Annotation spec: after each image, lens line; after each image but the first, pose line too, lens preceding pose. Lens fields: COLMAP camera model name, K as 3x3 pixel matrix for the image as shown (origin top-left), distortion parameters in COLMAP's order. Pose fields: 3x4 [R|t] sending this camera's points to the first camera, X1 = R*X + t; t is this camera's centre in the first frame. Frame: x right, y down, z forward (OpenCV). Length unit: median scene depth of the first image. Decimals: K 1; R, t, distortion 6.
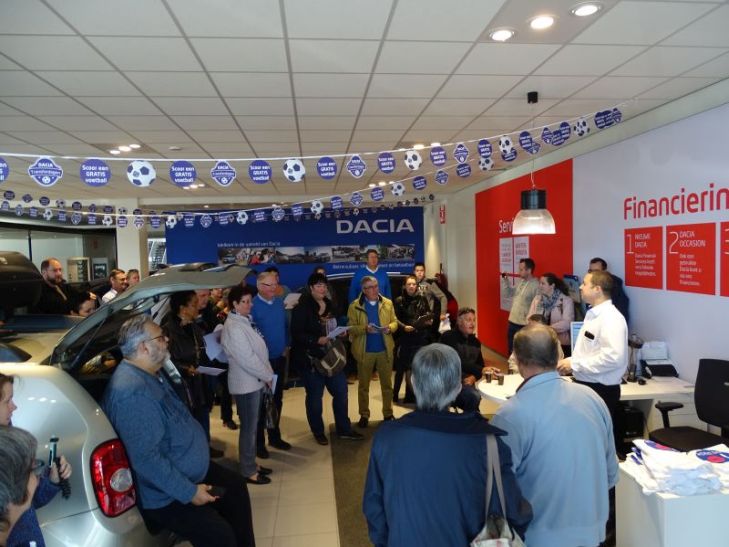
lens RADIAL K [[522.4, 0, 364.5], [0, 522.4, 273.5], [0, 0, 1]] dist [-0.011882, -0.003879]
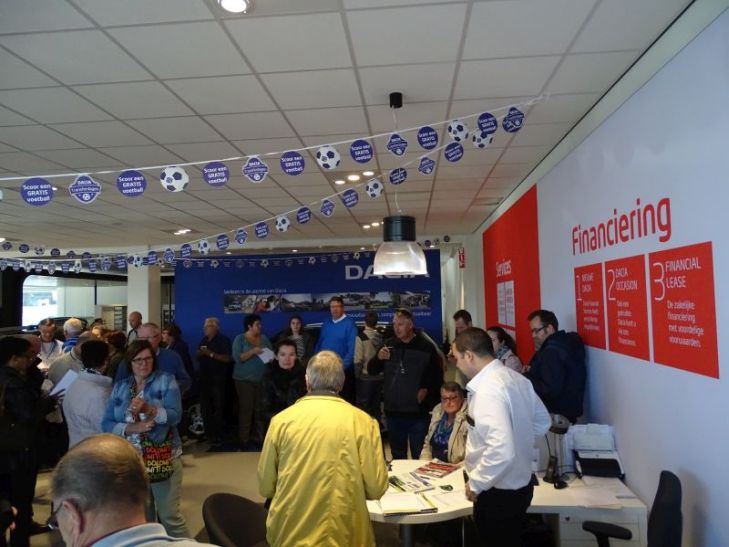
lens RADIAL K [[522.4, 0, 364.5], [0, 522.4, 273.5], [0, 0, 1]] dist [-0.011882, -0.003879]
pose [[0.981418, -0.007909, -0.191721, 0.379143], [-0.009792, 0.995784, -0.091203, -0.005863], [0.191634, 0.091386, 0.977203, 0.221669]]
